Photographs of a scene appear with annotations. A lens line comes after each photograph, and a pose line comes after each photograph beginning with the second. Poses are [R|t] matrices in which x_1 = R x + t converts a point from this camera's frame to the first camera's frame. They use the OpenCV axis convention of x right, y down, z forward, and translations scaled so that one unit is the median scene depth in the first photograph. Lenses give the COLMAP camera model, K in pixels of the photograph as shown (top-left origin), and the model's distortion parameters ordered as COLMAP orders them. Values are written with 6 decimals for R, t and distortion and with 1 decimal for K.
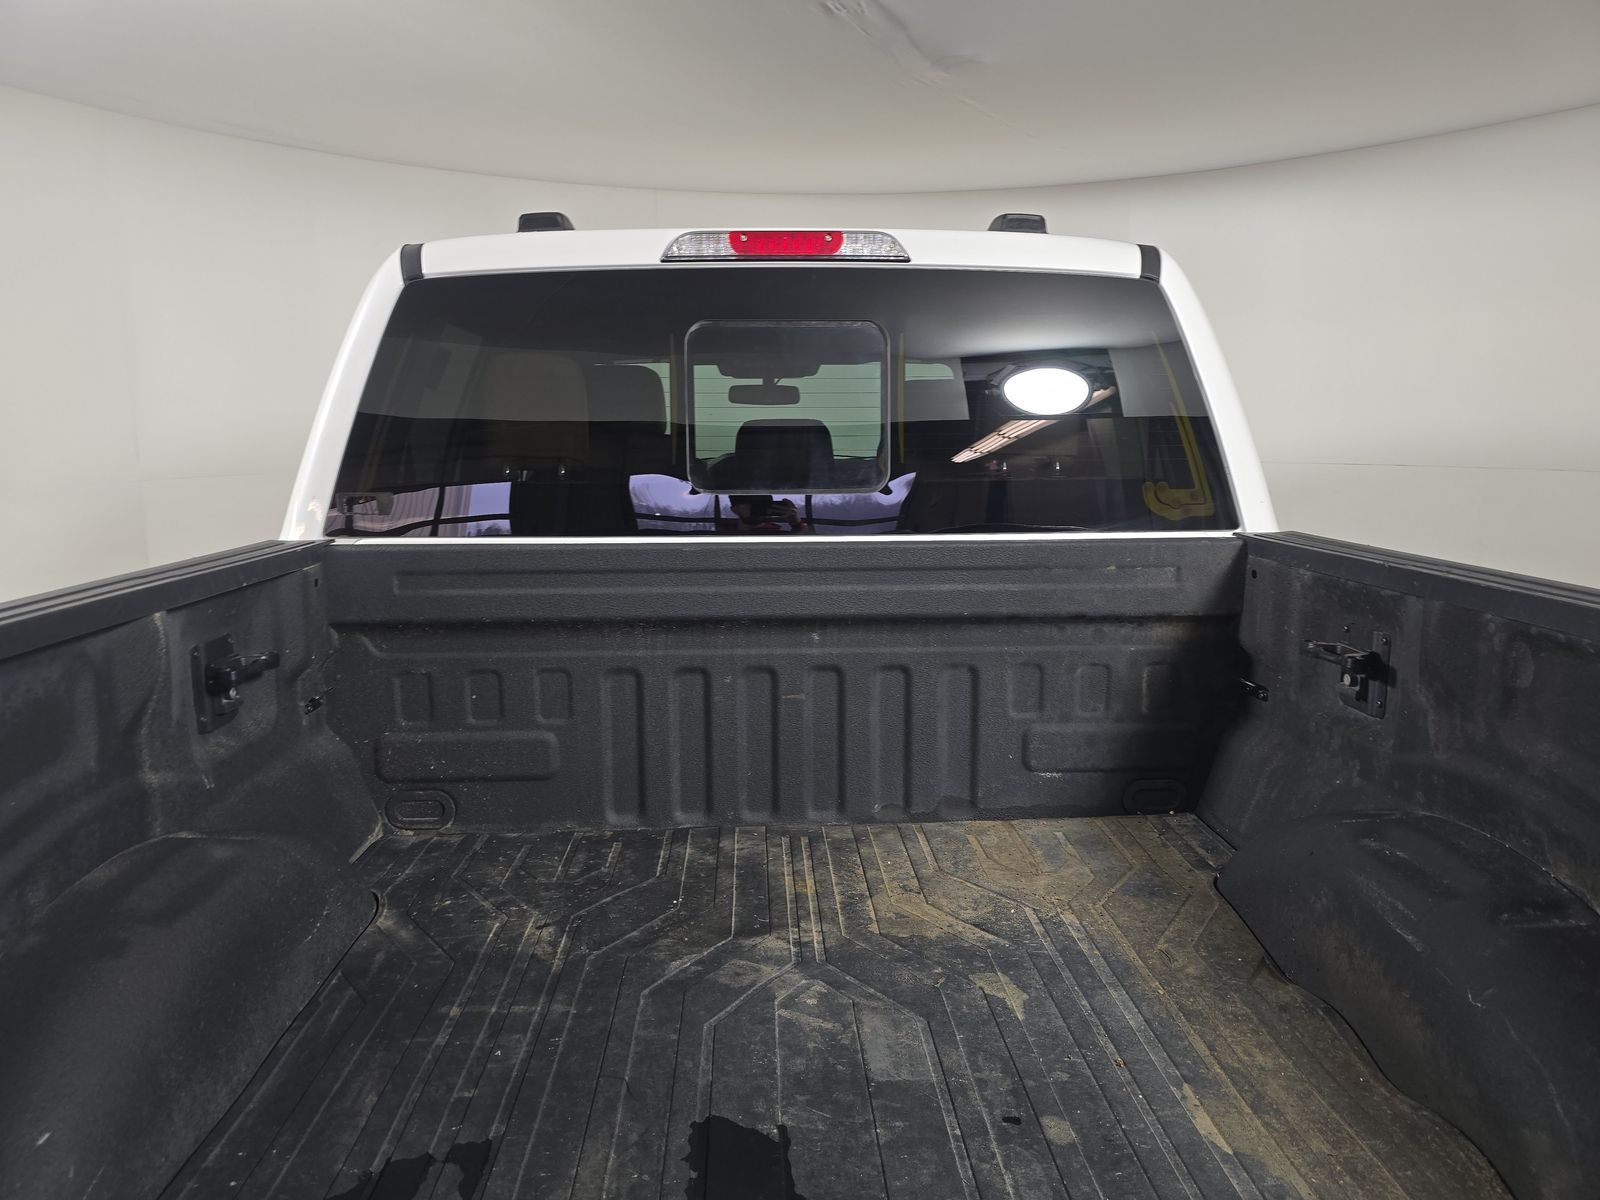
lens RADIAL K [[1107.4, 0, 788.1], [0, 1107.4, 605.1], [0, 0, 1]] dist [0.039919, -0.043354]
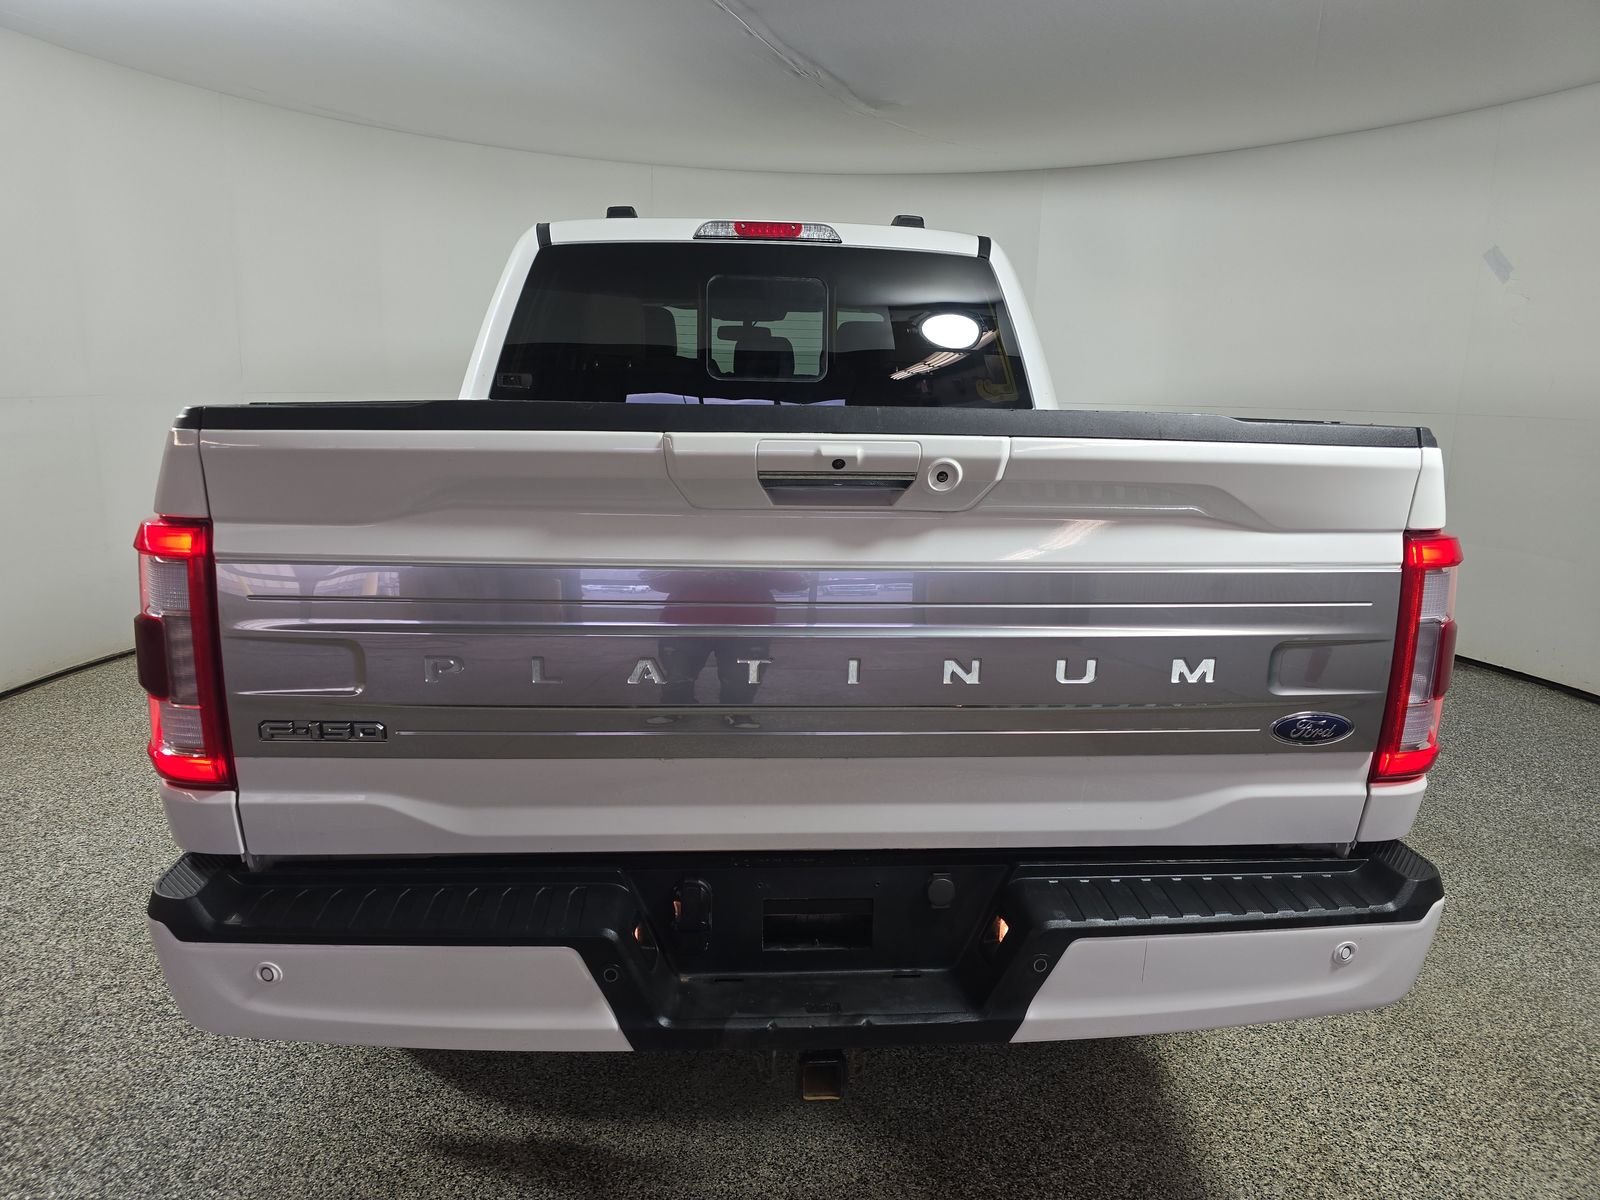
lens RADIAL K [[1107.4, 0, 788.1], [0, 1107.4, 605.1], [0, 0, 1]] dist [0.039919, -0.043354]
pose [[0.999270, 0.017689, 0.033861, -0.018241], [-0.018875, 0.999207, 0.035058, 0.180197], [-0.033214, -0.035671, 0.998811, -0.691879]]
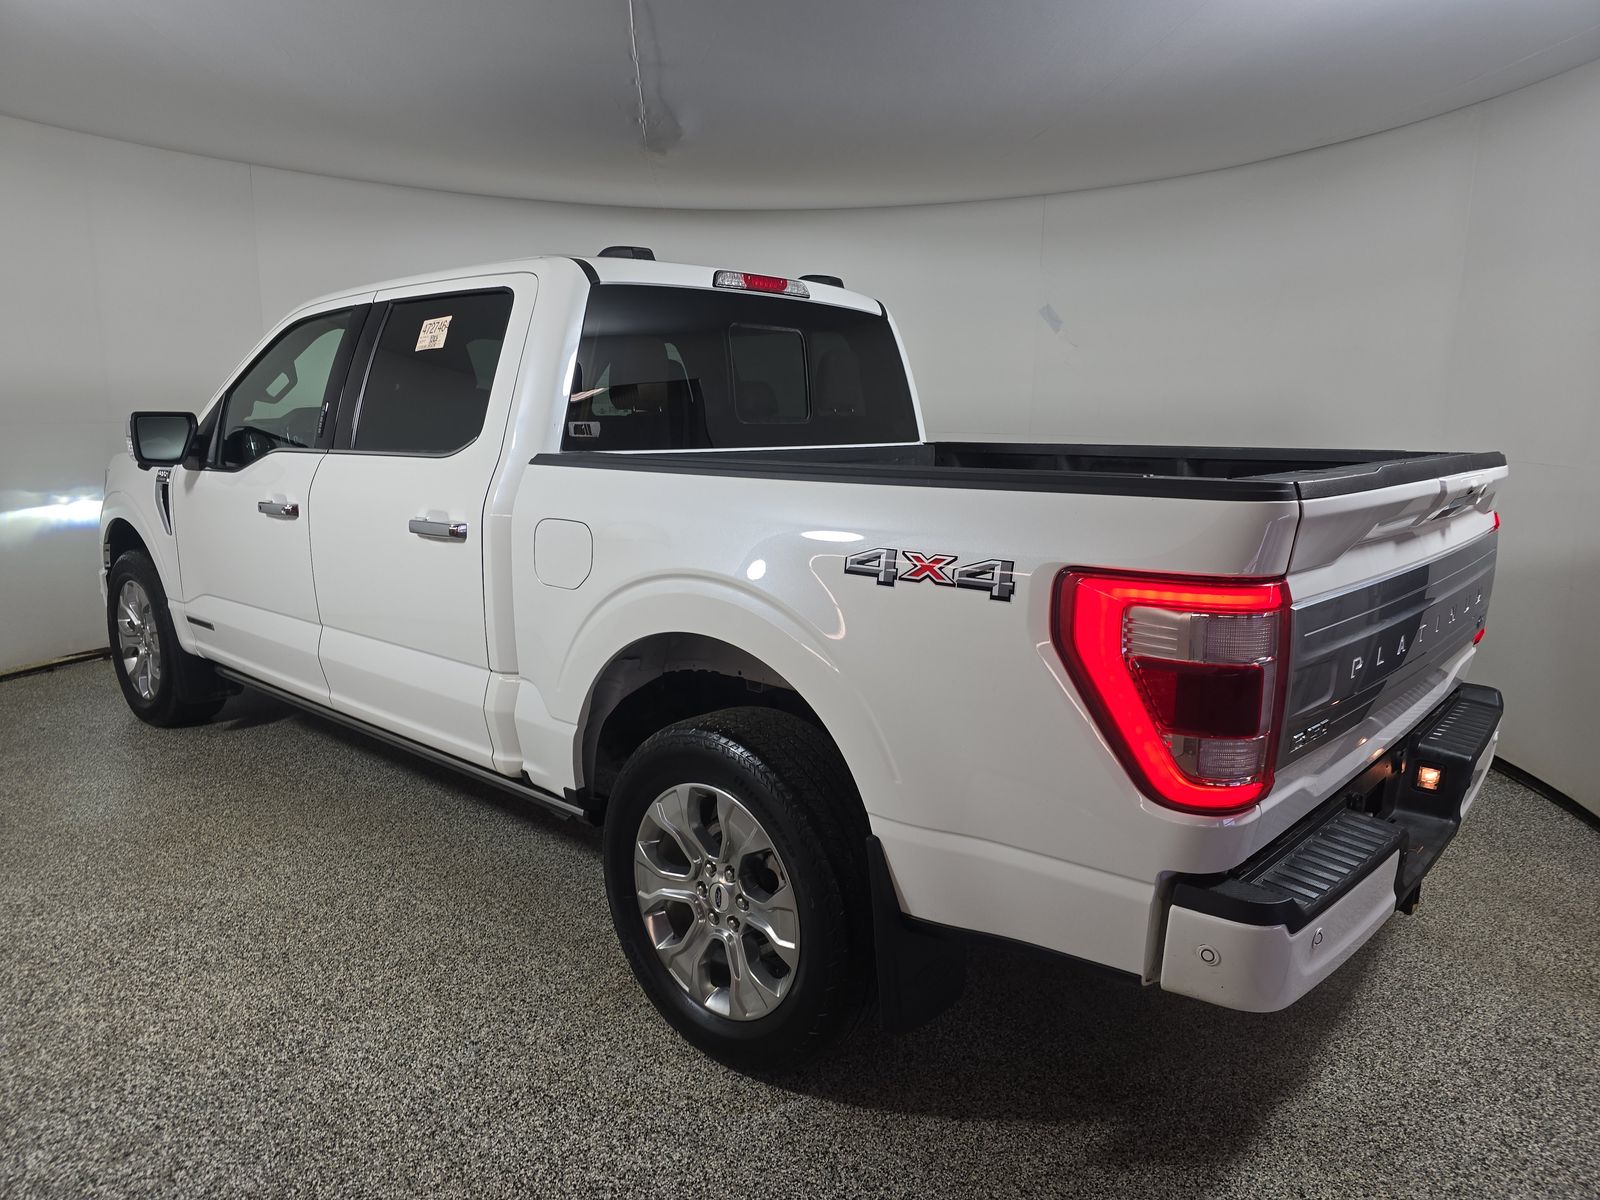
lens RADIAL K [[1107.4, 0, 788.1], [0, 1107.4, 605.1], [0, 0, 1]] dist [0.039919, -0.043354]
pose [[0.693100, -0.108021, 0.712702, -1.279729], [0.099915, 0.993561, 0.053422, 0.095129], [-0.713883, 0.034183, 0.699430, -0.250240]]
